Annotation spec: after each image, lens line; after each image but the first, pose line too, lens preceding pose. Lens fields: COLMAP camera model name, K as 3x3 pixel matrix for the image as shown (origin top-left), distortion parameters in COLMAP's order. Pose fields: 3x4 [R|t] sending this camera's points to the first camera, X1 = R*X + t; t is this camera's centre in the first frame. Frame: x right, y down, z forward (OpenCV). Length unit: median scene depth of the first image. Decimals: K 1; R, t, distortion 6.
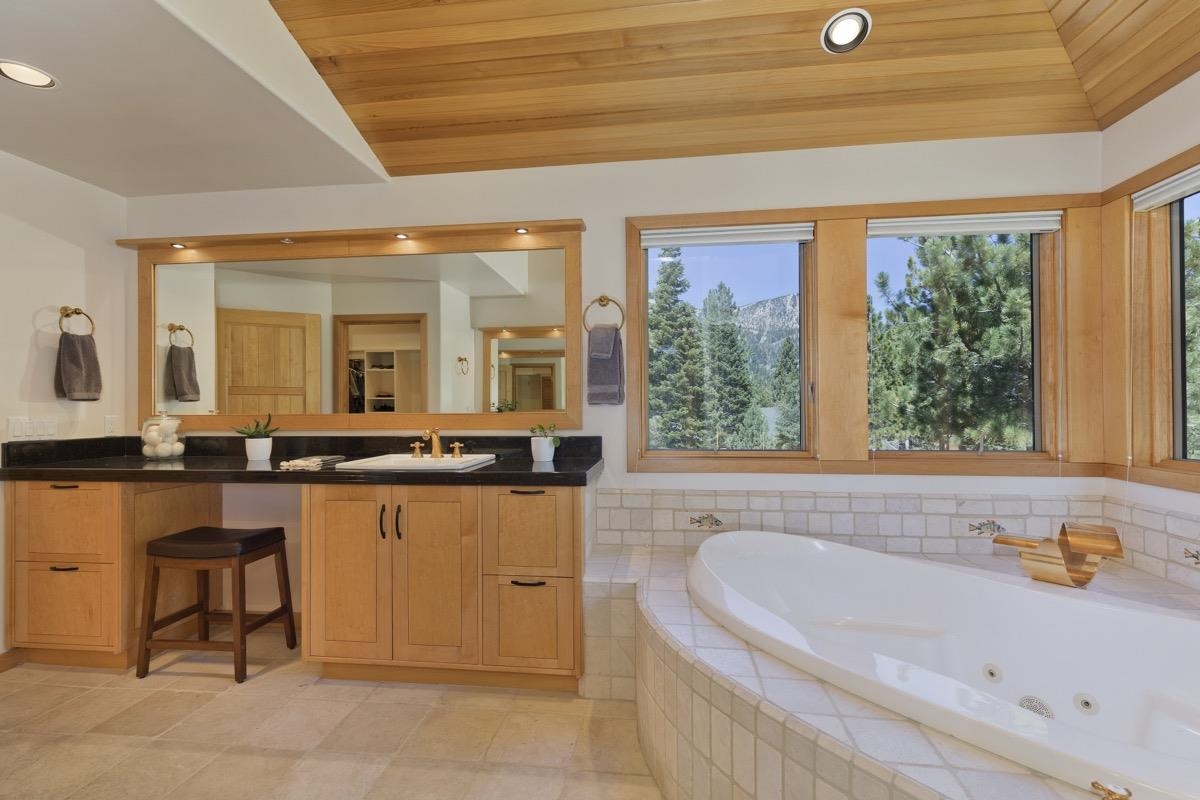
lens RADIAL K [[535.3, 0, 603.3], [0, 535.3, 401.7], [0, 0, 1]] dist [0.005374, -0.000631]
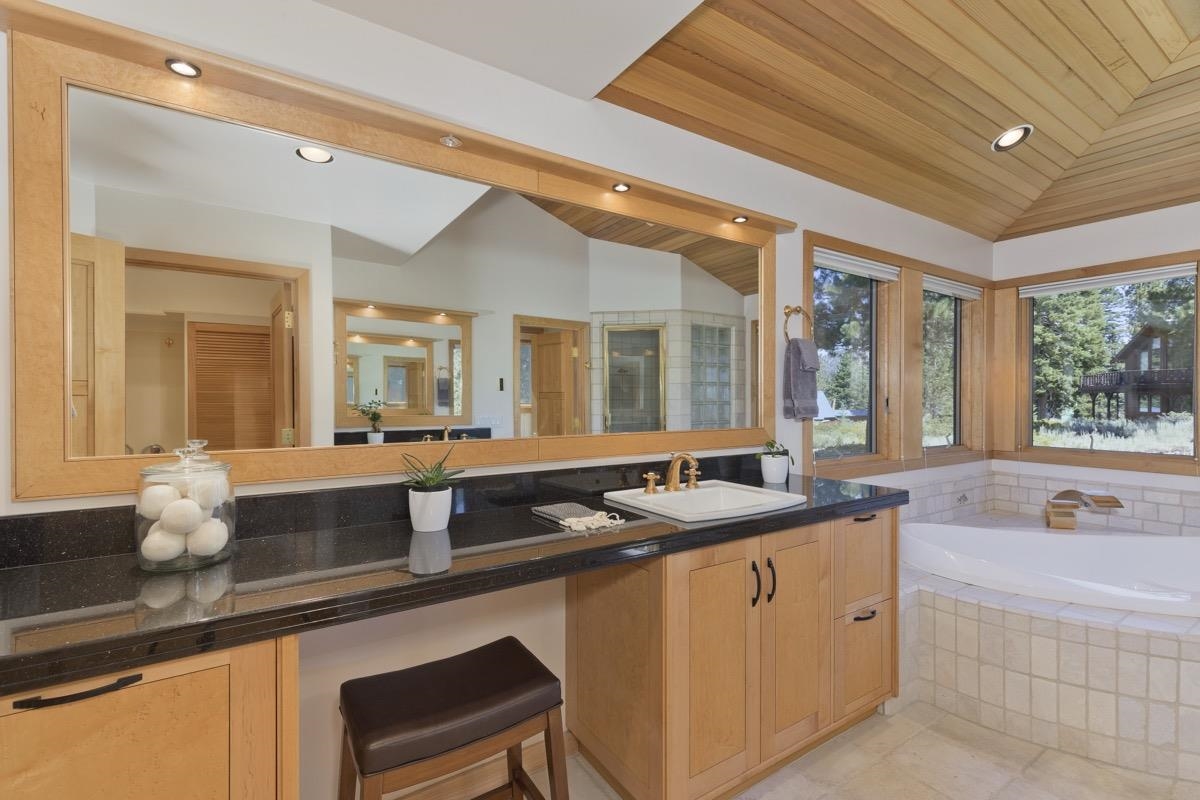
lens RADIAL K [[535.3, 0, 625.7], [0, 535.3, 400.4], [0, 0, 1]] dist [0.005374, -0.000631]
pose [[0.754207, 0.005937, 0.656610, -0.967181], [-0.012284, 0.999912, 0.005069, -0.030569], [-0.656522, -0.011889, 0.754213, 0.522082]]
